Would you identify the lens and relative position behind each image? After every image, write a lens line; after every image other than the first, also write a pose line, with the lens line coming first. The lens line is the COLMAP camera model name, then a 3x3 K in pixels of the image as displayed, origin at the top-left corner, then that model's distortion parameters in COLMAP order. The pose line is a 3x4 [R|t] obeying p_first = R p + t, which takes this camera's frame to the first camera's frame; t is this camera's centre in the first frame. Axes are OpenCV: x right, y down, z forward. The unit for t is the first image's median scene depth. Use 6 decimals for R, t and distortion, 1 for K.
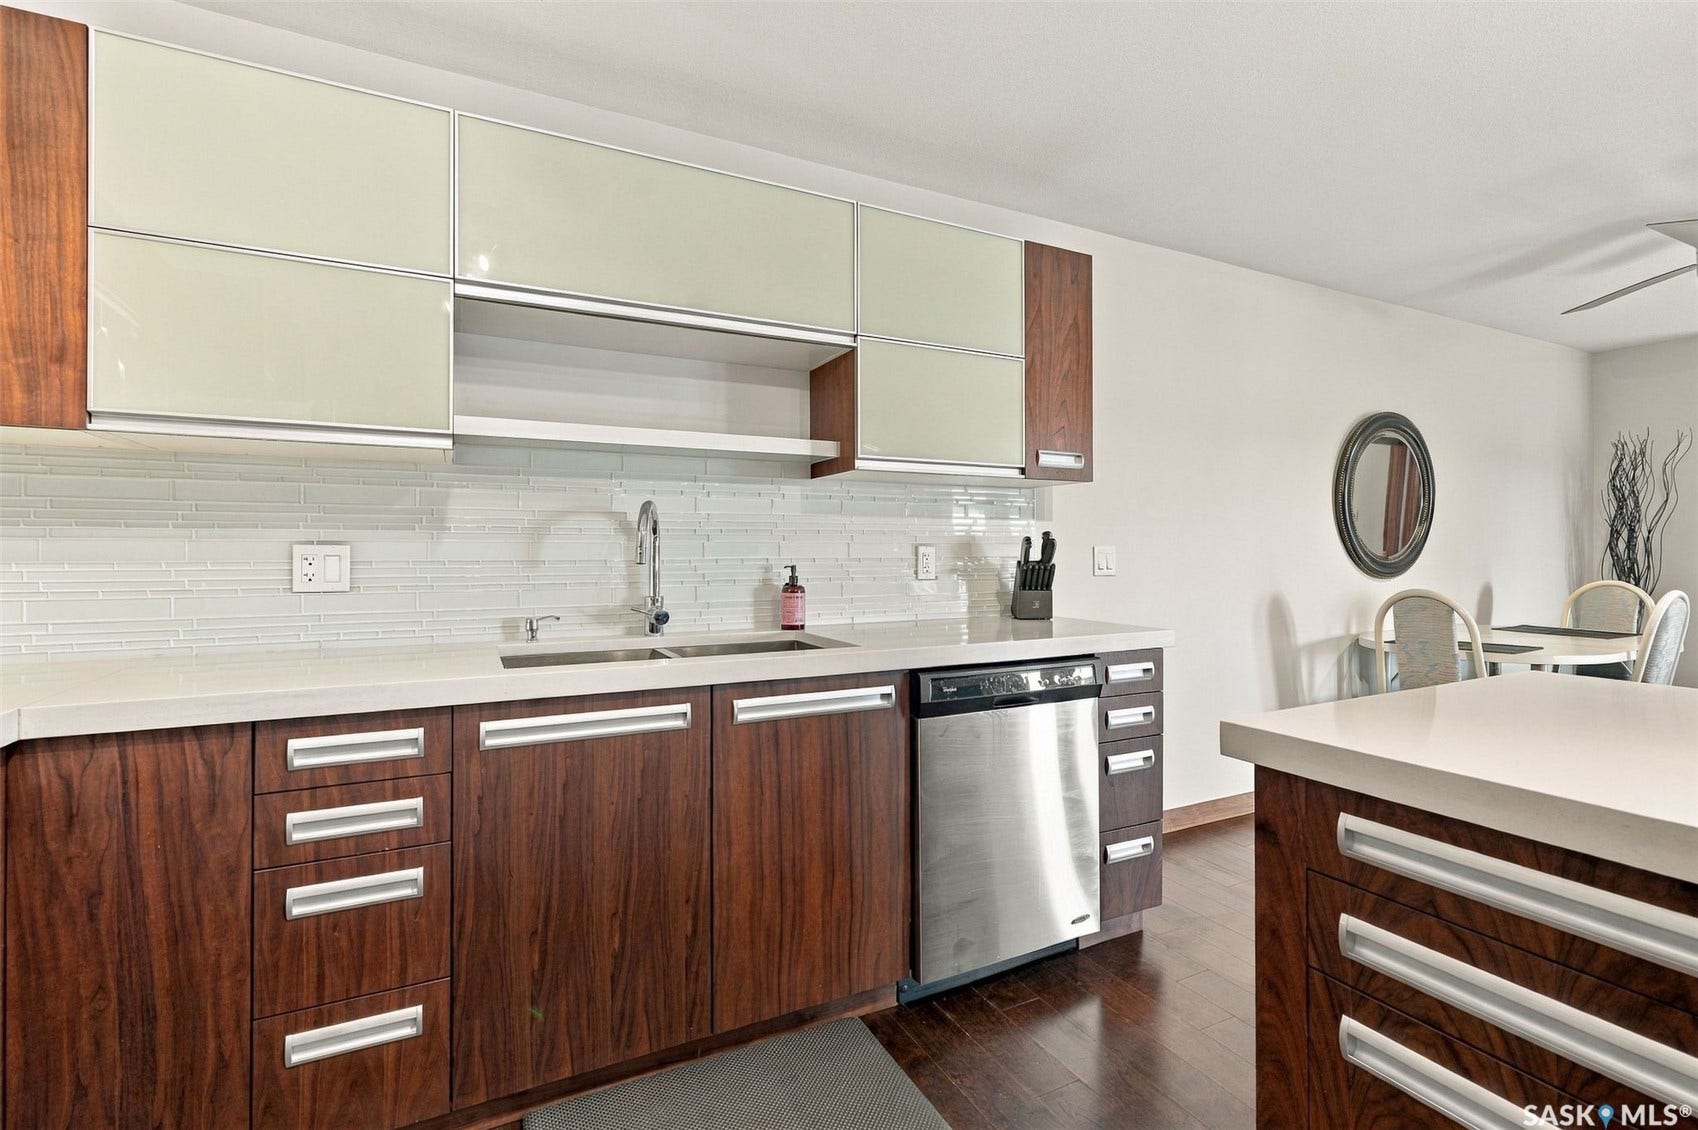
lens RADIAL K [[789.6, 0, 856.0], [0, 789.6, 541.4], [0, 0, 1]] dist [0.000177, 0.000276]
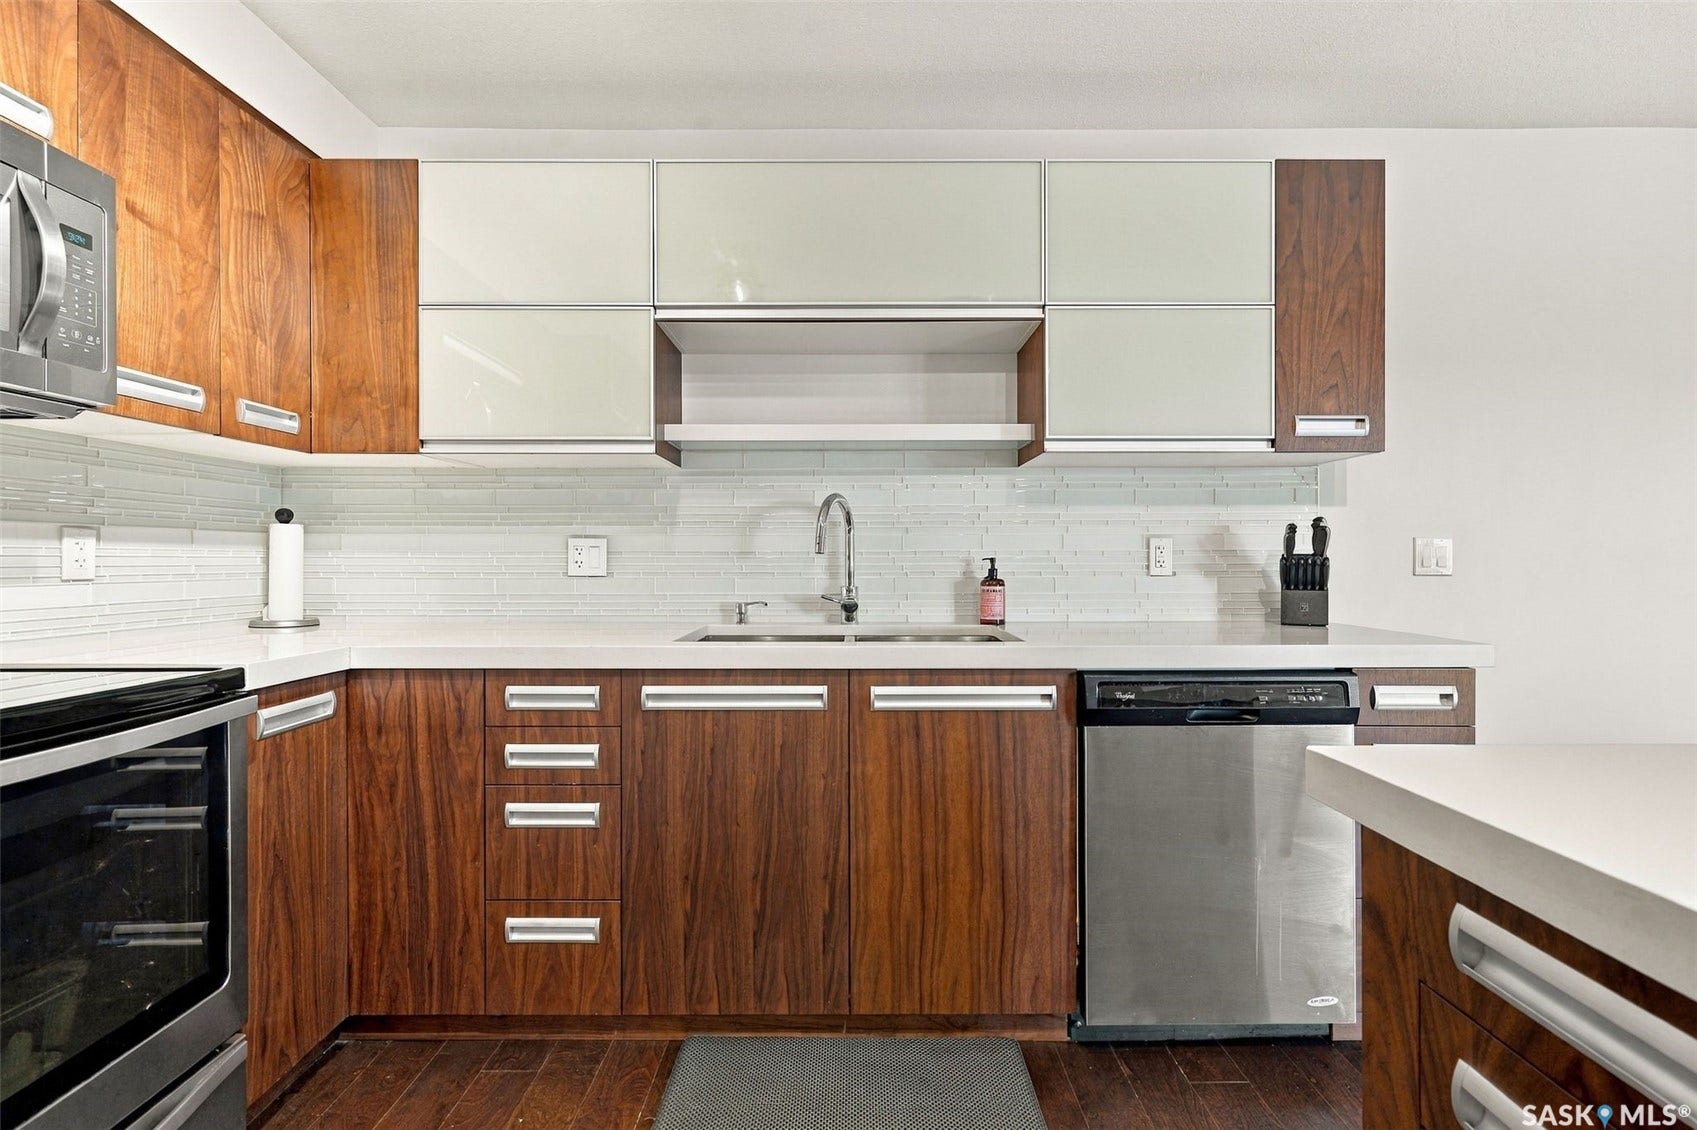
lens RADIAL K [[769.8, 0, 845.8], [0, 769.8, 557.2], [0, 0, 1]] dist [-0.001068, 0.000471]
pose [[0.887891, -0.001160, -0.460053, 0.241198], [0.005279, 0.999957, 0.007667, 0.027286], [0.460024, -0.009236, 0.887858, 0.111352]]
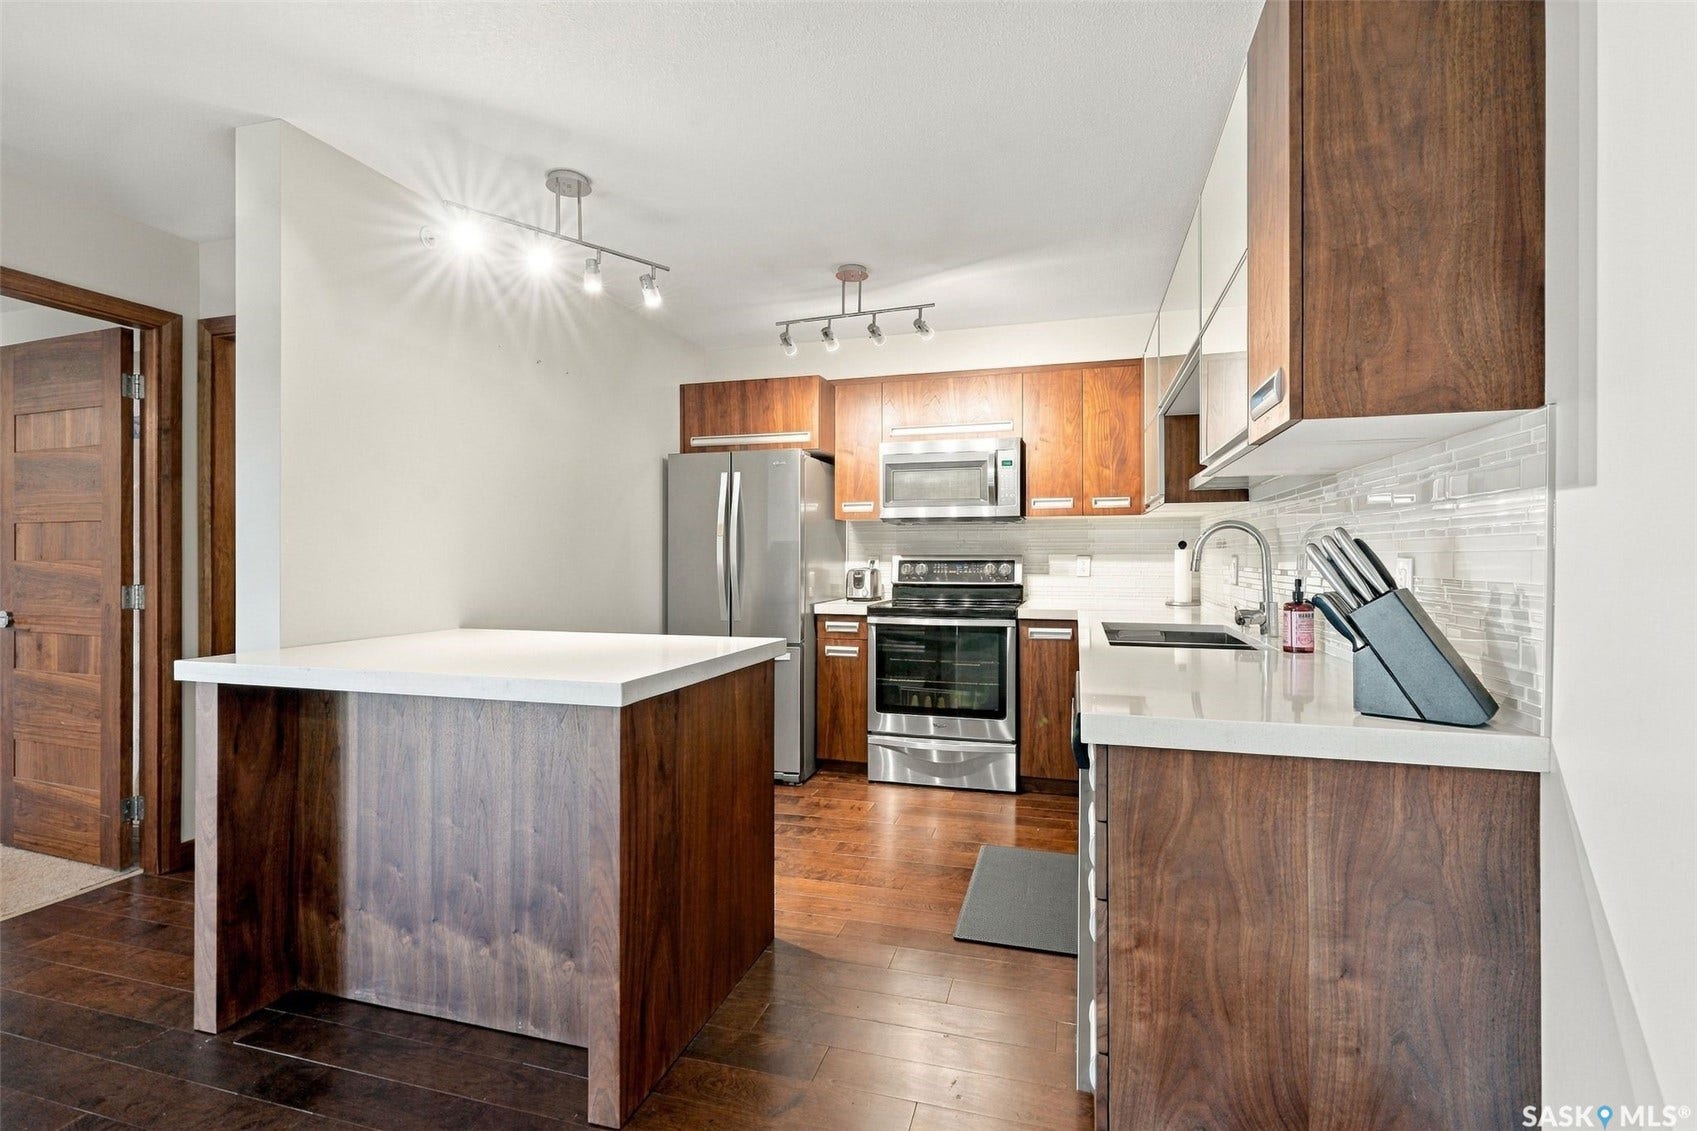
lens RADIAL K [[755.2, 0, 852.1], [0, 755.2, 556.2], [0, 0, 1]] dist [0.000630, 0.000213]
pose [[-0.688921, -0.001021, -0.724836, 1.097689], [0.006187, 0.999954, -0.007289, 0.008902], [0.724810, -0.009506, -0.688883, 1.531373]]
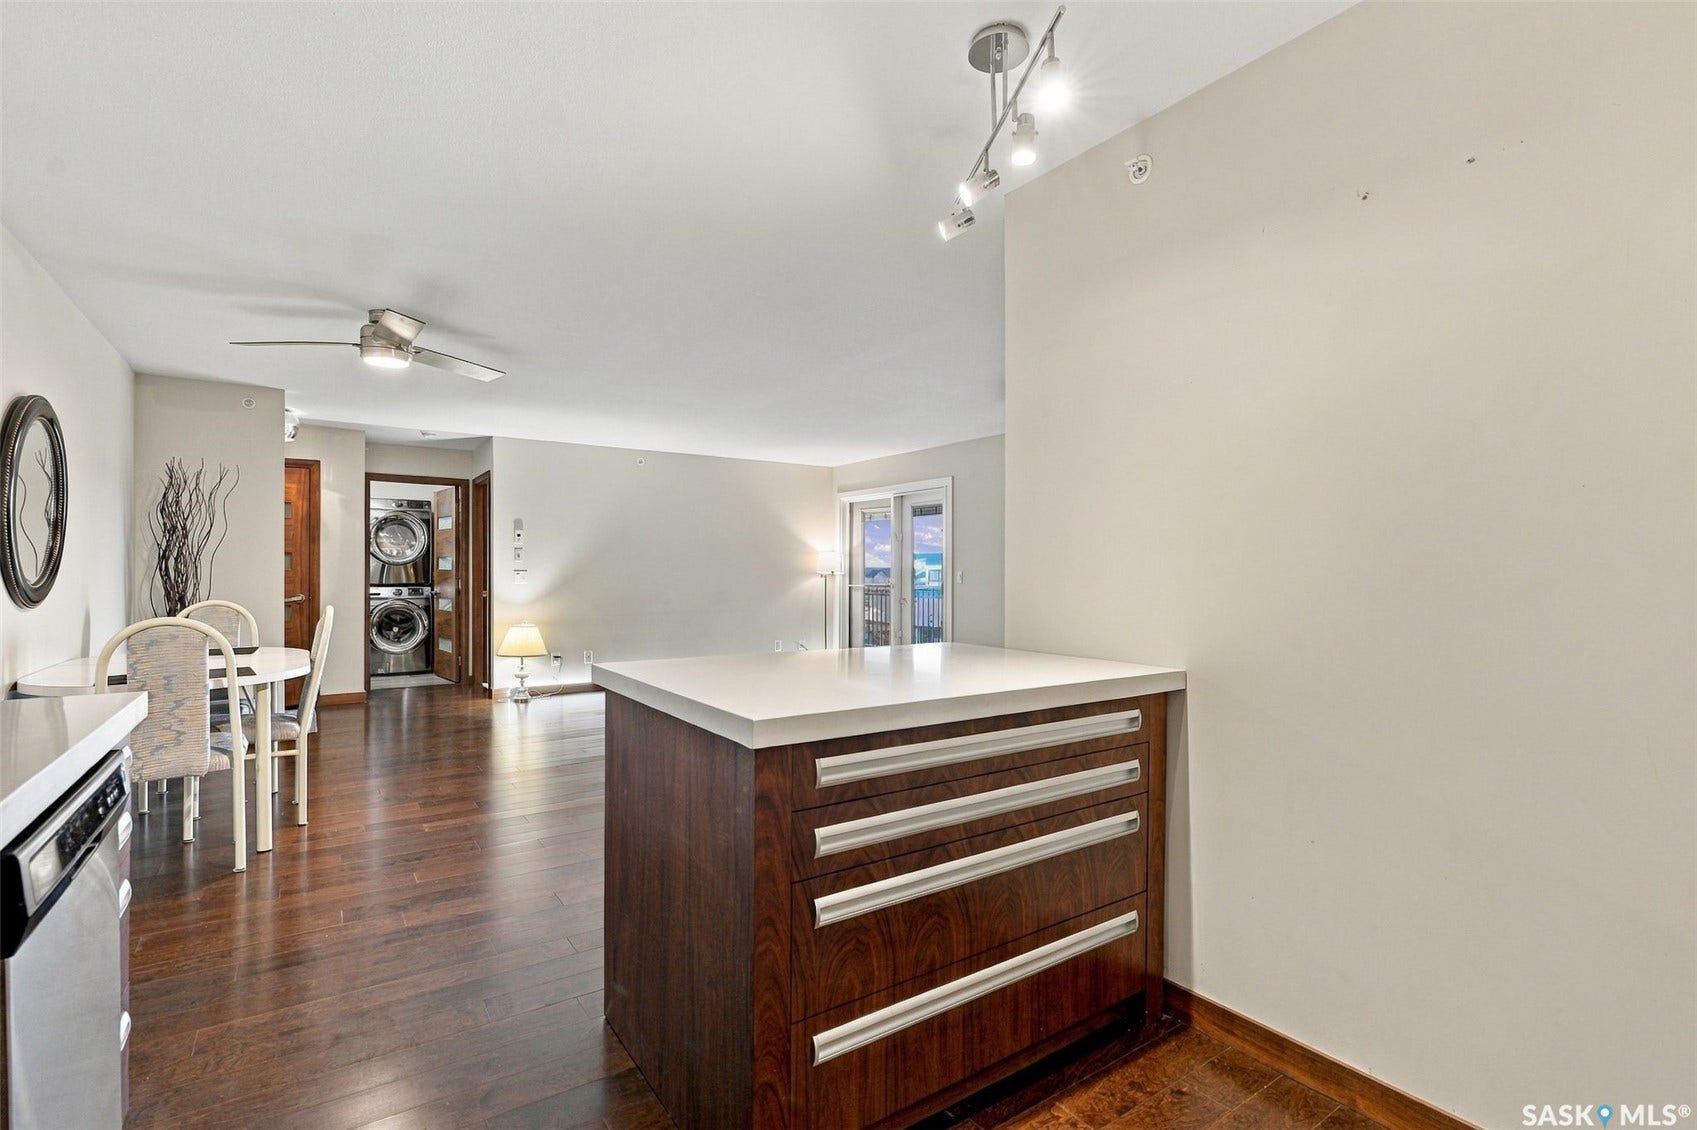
lens RADIAL K [[789.1, 0, 855.5], [0, 789.1, 541.5], [0, 0, 1]] dist [0.000177, 0.000276]
pose [[-0.134732, 0.037004, 0.990191, -0.447721], [-0.012150, 0.999166, -0.038992, 0.003890], [-0.990808, -0.017284, -0.134170, 0.615927]]
